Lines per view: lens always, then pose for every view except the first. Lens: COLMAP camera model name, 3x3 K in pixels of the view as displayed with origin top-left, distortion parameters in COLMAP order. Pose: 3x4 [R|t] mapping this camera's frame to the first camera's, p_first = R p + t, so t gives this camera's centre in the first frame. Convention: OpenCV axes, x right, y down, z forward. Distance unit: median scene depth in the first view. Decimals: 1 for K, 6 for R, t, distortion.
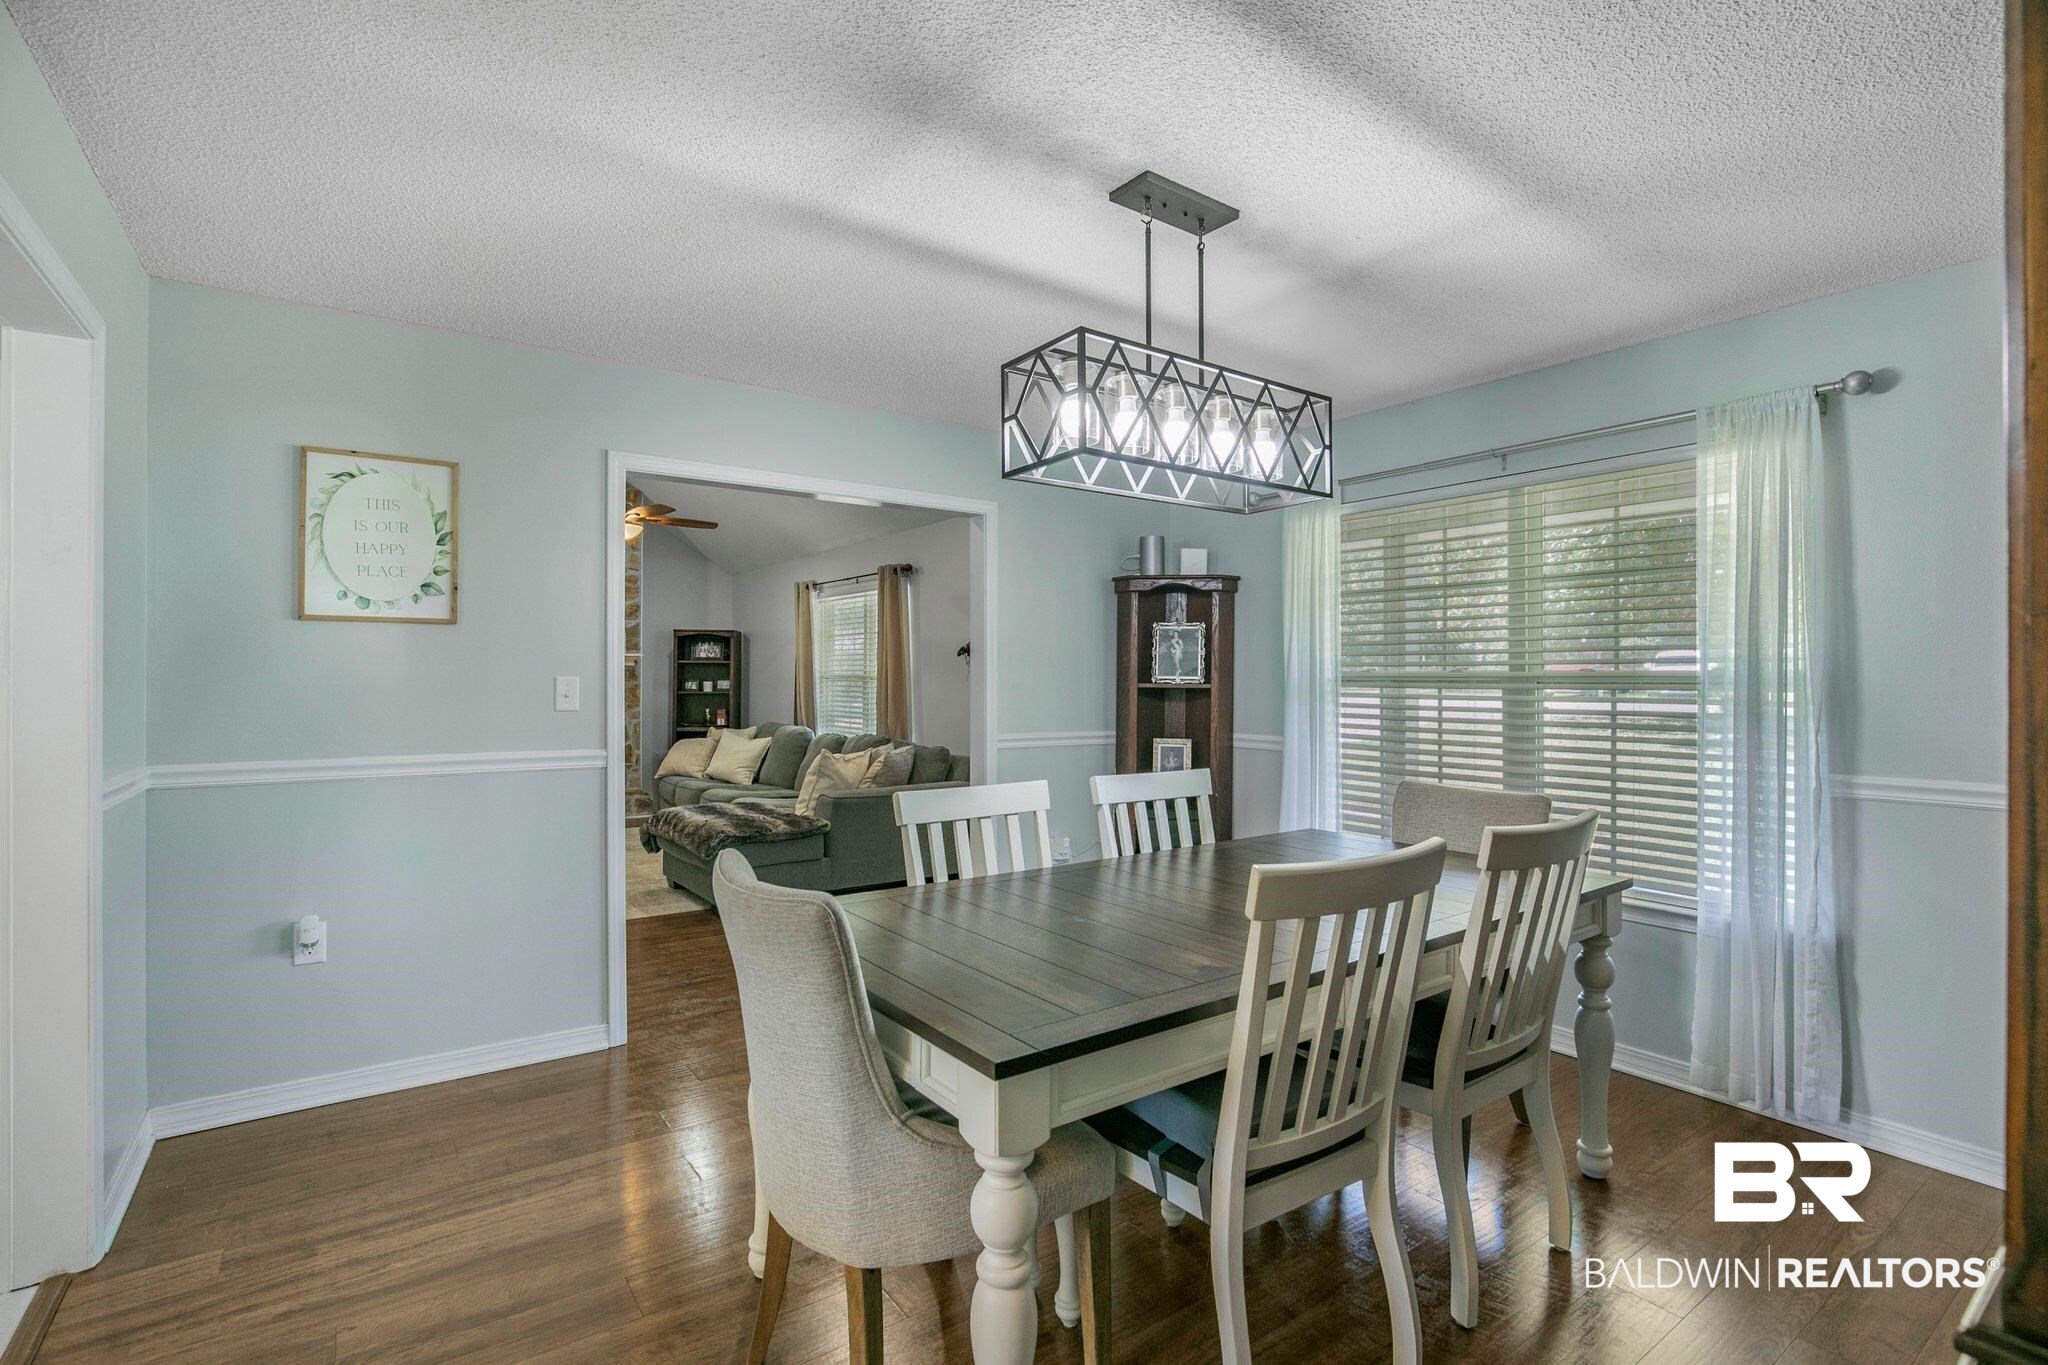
lens RADIAL K [[966.3, 0, 1022.0], [0, 966.3, 660.7], [0, 0, 1]] dist [-0.008502, -0.000657]
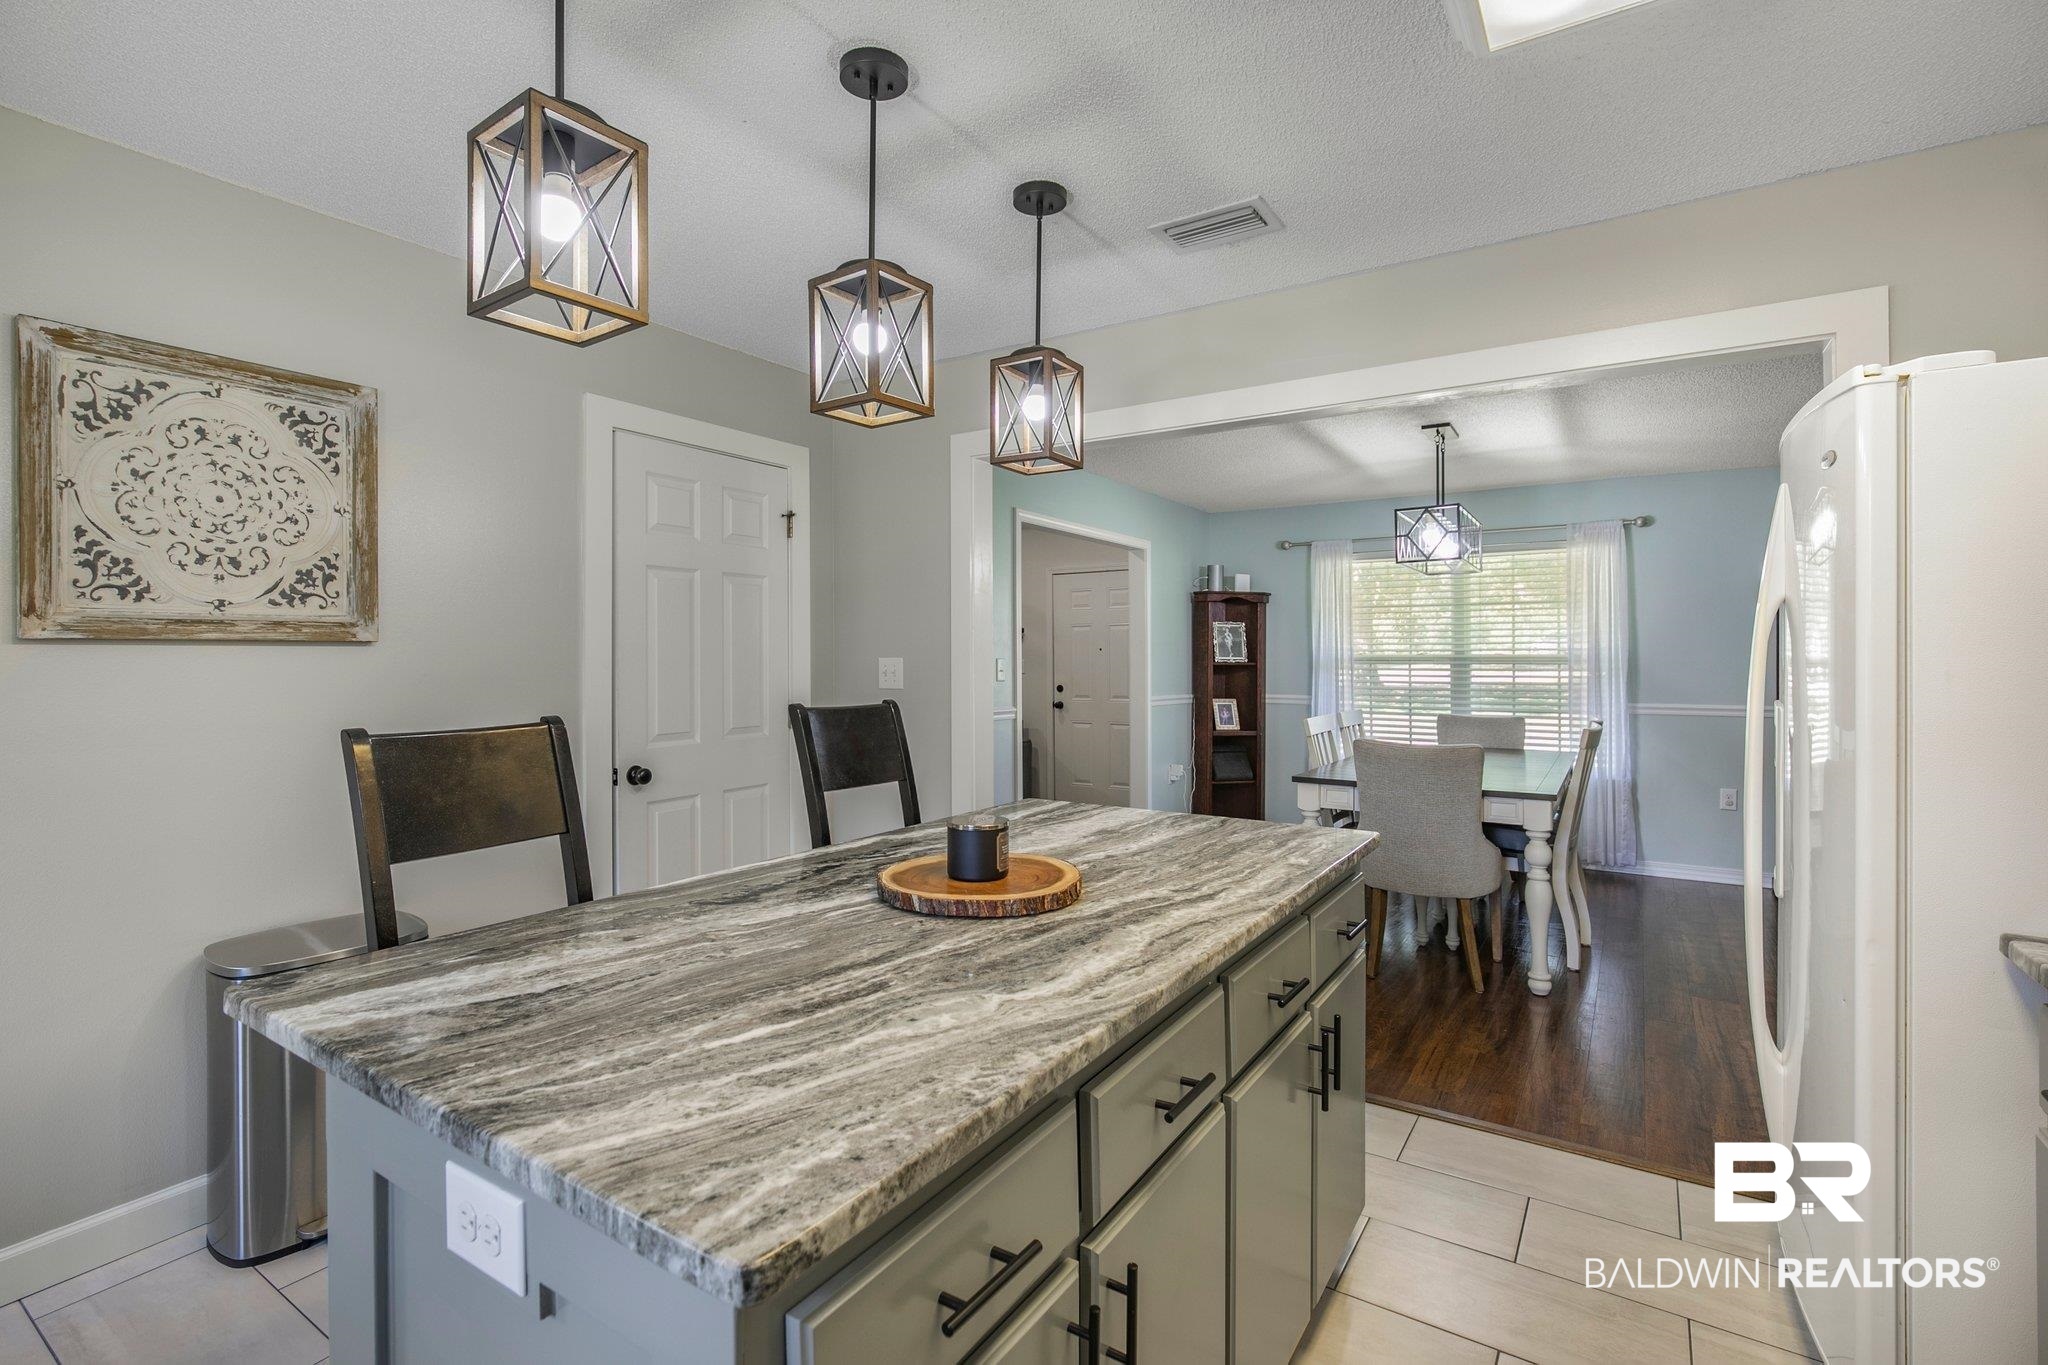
lens RADIAL K [[960.5, 0, 1025.0], [0, 960.5, 631.1], [0, 0, 1]] dist [-0.000189, -0.000095]
pose [[0.932416, 0.009651, 0.361257, -0.746372], [-0.005425, 0.999905, -0.012710, -0.004391], [-0.361345, 0.009891, 0.932380, -0.319664]]
